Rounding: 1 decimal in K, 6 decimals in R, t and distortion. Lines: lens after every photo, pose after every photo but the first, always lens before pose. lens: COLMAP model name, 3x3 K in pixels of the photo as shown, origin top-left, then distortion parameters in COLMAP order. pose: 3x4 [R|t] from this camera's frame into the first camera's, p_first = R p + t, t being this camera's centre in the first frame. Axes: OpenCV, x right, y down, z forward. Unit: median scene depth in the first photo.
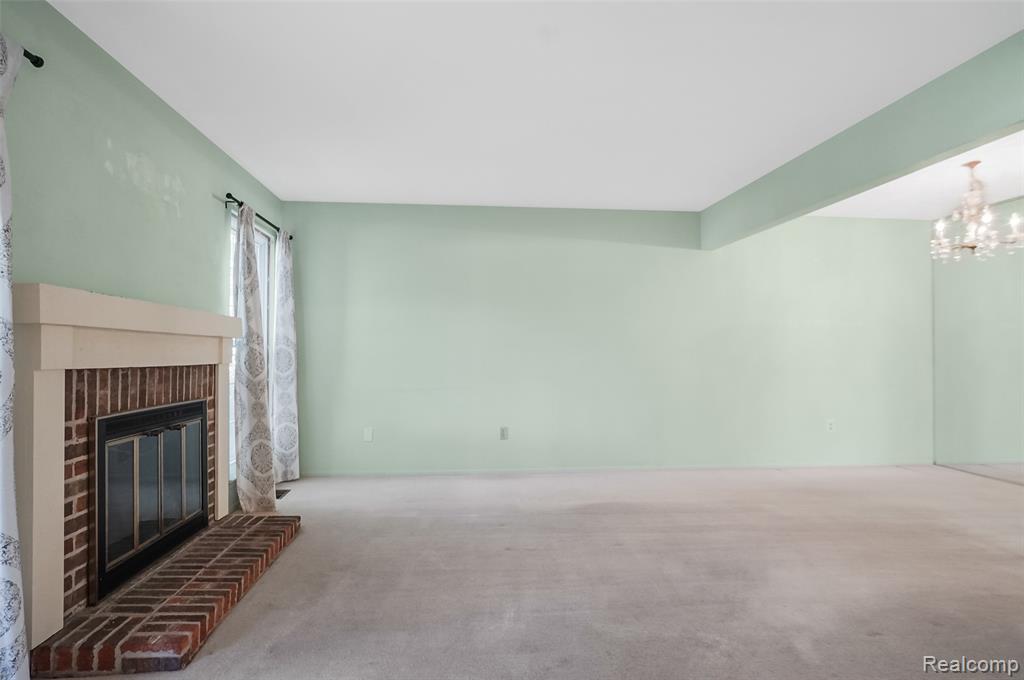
lens RADIAL K [[539.1, 0, 506.9], [0, 539.1, 348.1], [0, 0, 1]] dist [-0.043605, 0.020129]
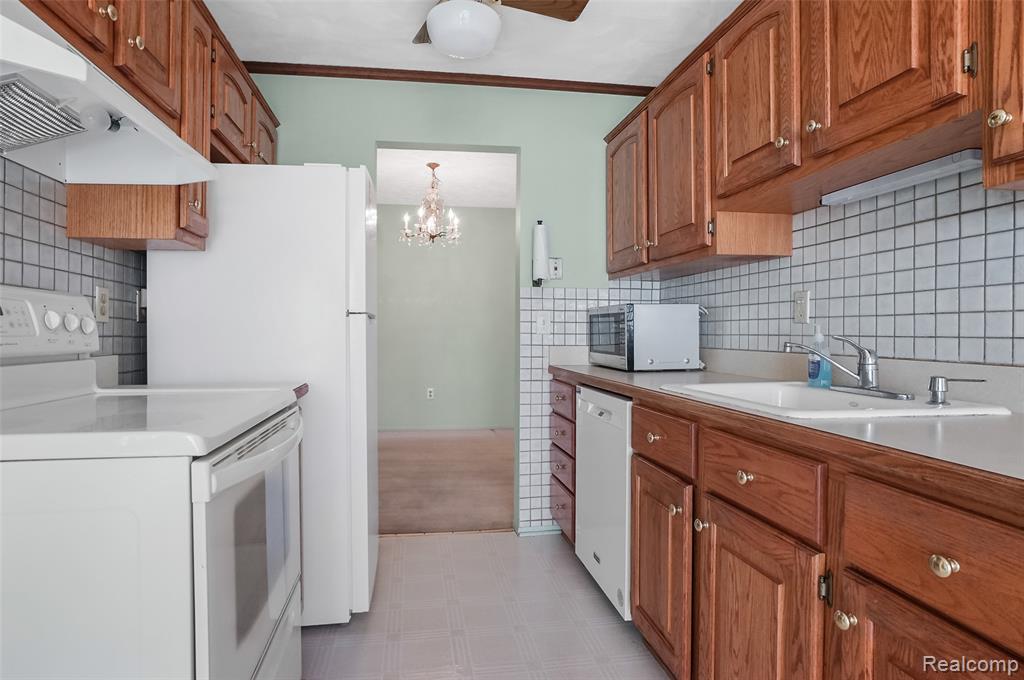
lens RADIAL K [[539.1, 0, 482.1], [0, 539.1, 335.8], [0, 0, 1]] dist [-0.043605, 0.020129]
pose [[0.999677, -0.006389, 0.024589, 1.185251], [0.005962, 0.999831, 0.017395, 0.008839], [-0.024696, -0.017243, 0.999546, -0.241737]]
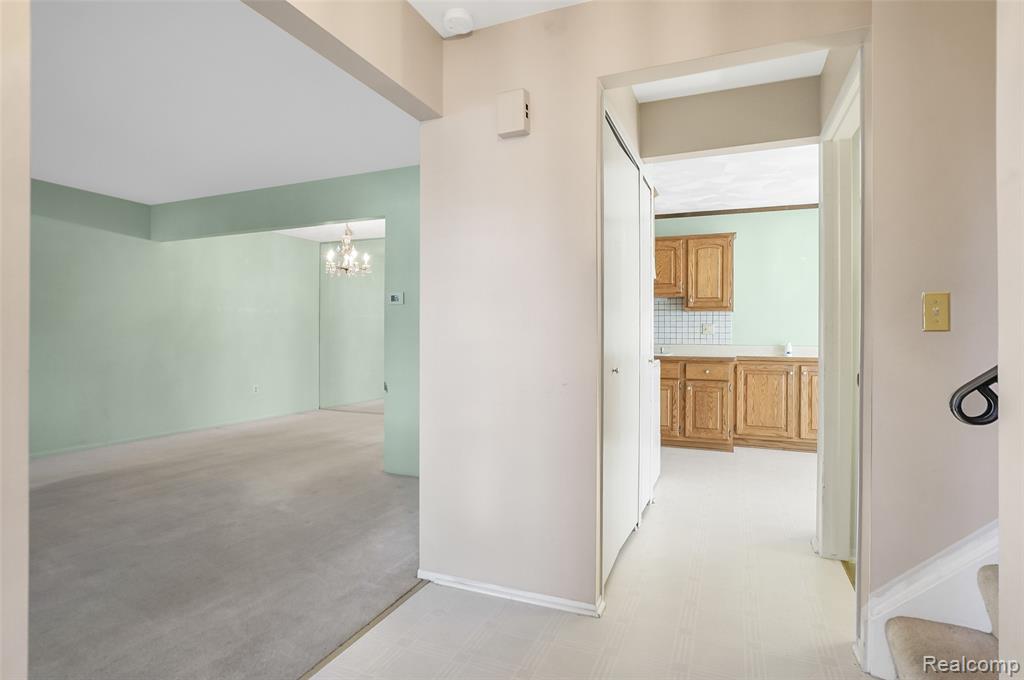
lens RADIAL K [[539.1, 0, 503.4], [0, 539.1, 335.9], [0, 0, 1]] dist [-0.043605, 0.020129]
pose [[0.497982, -0.005393, 0.867170, -0.364520], [-0.008721, 0.999899, 0.011226, -0.006741], [-0.867143, -0.013153, 0.497885, -0.292447]]
